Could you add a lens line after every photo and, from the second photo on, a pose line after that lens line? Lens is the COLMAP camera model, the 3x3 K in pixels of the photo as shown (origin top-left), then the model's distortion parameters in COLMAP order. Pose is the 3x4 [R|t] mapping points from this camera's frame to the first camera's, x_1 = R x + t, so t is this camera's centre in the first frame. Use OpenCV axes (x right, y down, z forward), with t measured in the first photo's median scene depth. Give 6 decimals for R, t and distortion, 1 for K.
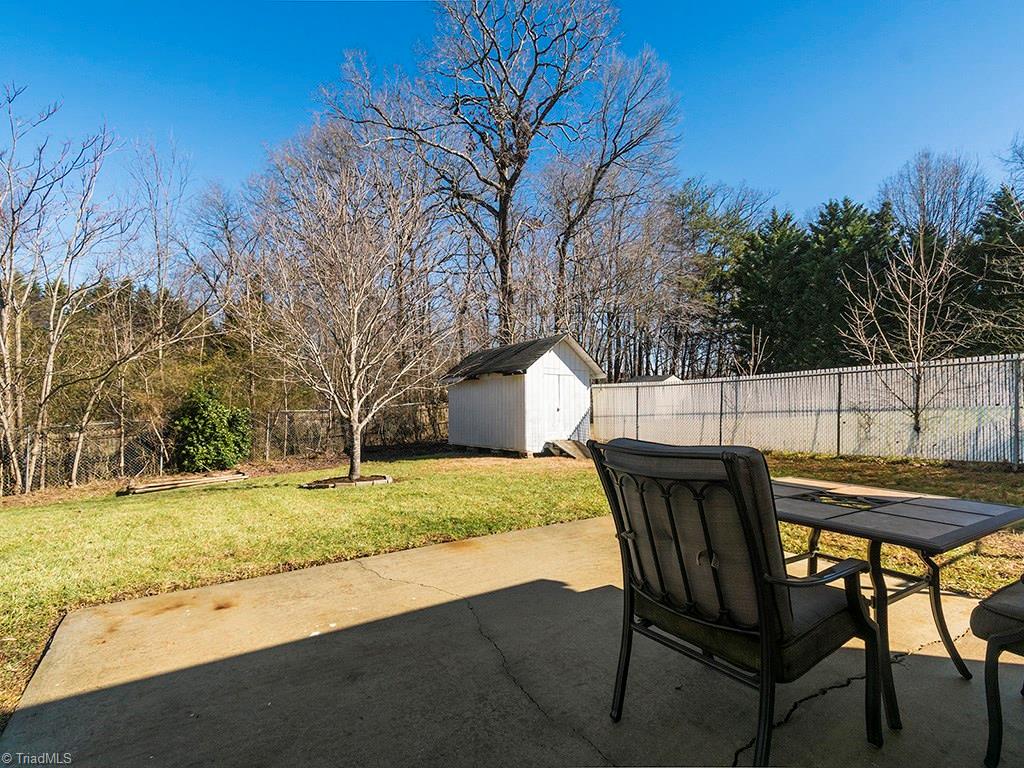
lens RADIAL K [[557.6, 0, 512.2], [0, 557.6, 402.1], [0, 0, 1]] dist [-0.001663, -0.000085]
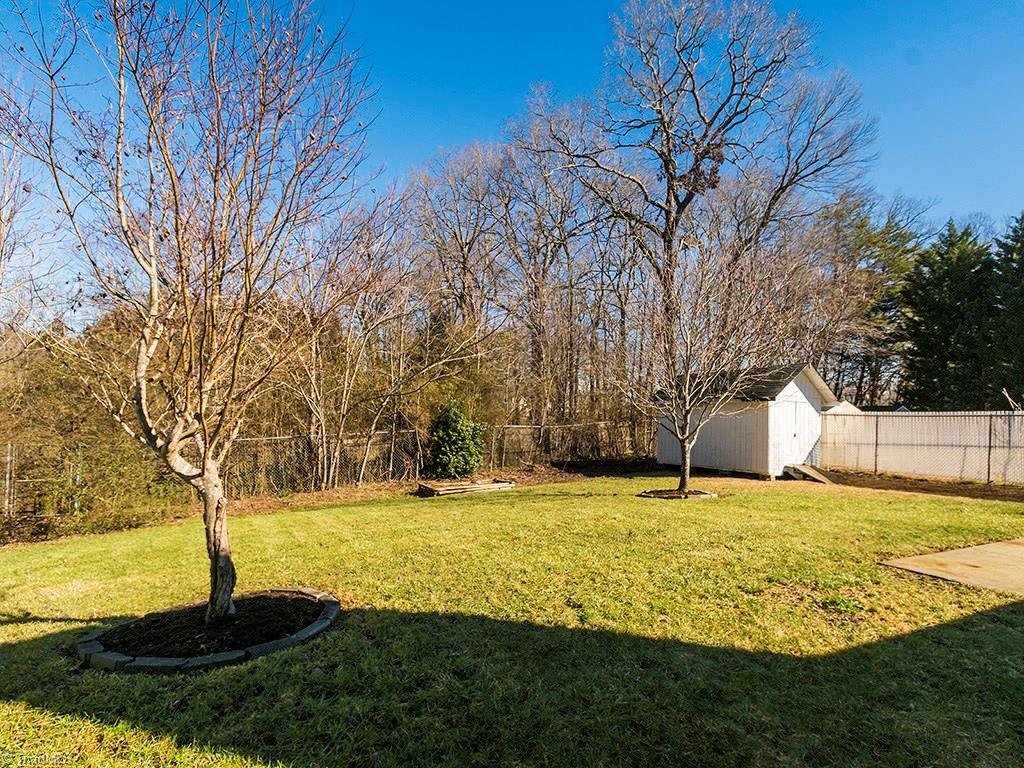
lens RADIAL K [[587.7, 0, 515.3], [0, 587.7, 402.7], [0, 0, 1]] dist [0.006057, 0.000078]
pose [[0.990491, 0.030245, -0.134212, -0.287471], [-0.033371, 0.999220, -0.021102, -0.006763], [0.133470, 0.025380, 0.990728, -0.164011]]
